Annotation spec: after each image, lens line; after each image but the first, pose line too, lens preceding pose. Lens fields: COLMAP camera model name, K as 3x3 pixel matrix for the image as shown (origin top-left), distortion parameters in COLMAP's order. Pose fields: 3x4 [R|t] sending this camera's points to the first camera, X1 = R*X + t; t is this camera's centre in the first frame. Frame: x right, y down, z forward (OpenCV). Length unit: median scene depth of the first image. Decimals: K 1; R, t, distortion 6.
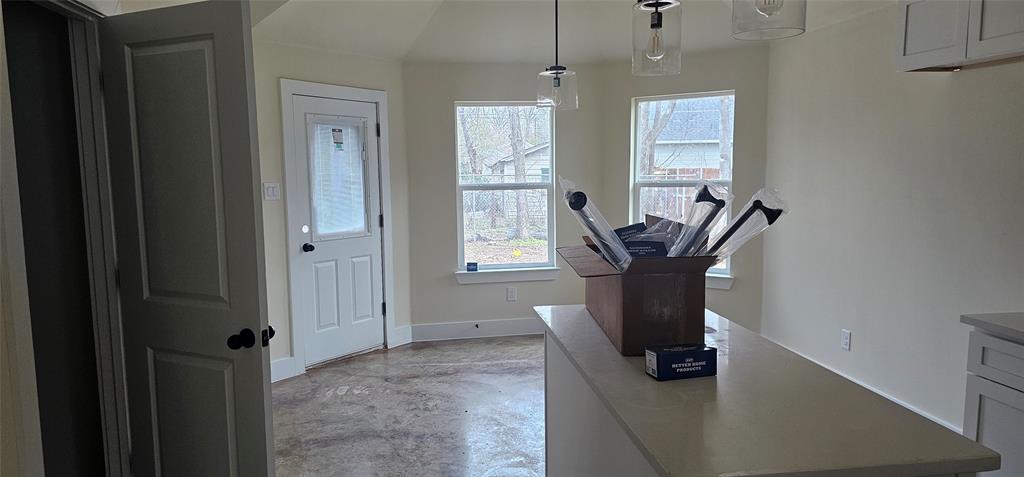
lens RADIAL K [[686.5, 0, 513.4], [0, 686.5, 248.6], [0, 0, 1]] dist [0.044200, -0.030542]
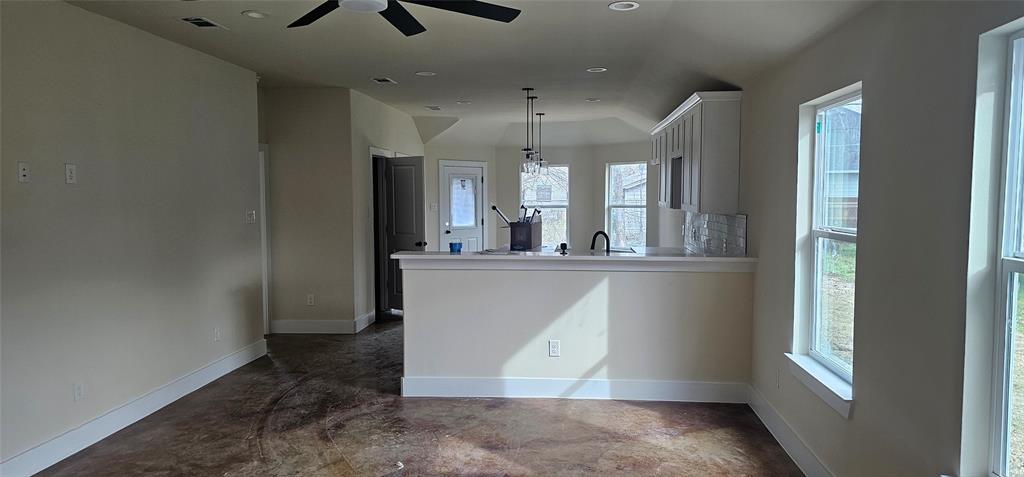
lens RADIAL K [[686.5, 0, 512.5], [0, 686.5, 238.2], [0, 0, 1]] dist [0.044200, -0.030542]
pose [[0.968441, 0.022891, -0.248189, 0.461942], [-0.035251, 0.998344, -0.045470, 0.111977], [0.246737, 0.052784, 0.967644, -1.119441]]
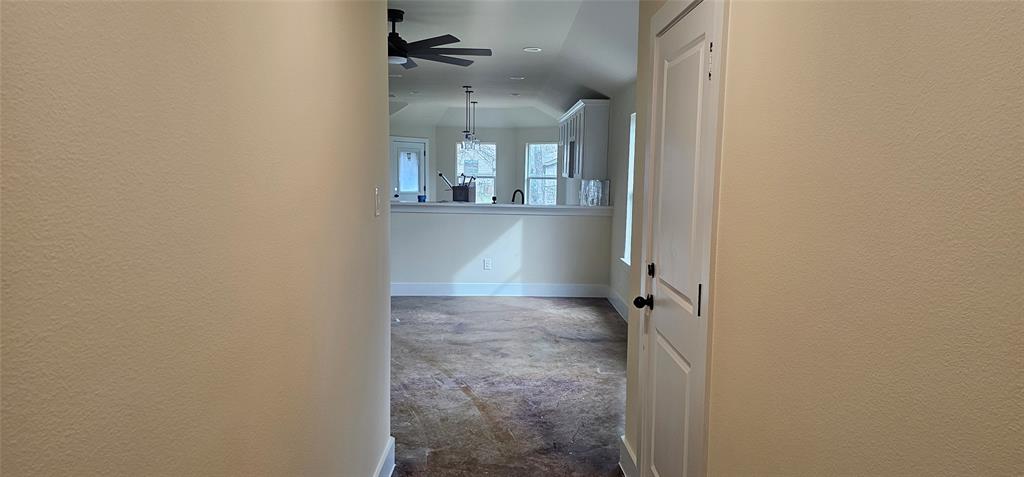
lens RADIAL K [[686.5, 0, 534.3], [0, 686.5, 250.1], [0, 0, 1]] dist [0.044200, -0.030542]
pose [[0.993318, 0.041997, -0.107494, 0.546255], [-0.042193, 0.999109, 0.000453, 0.187455], [0.107417, 0.004086, 0.994206, -1.652544]]
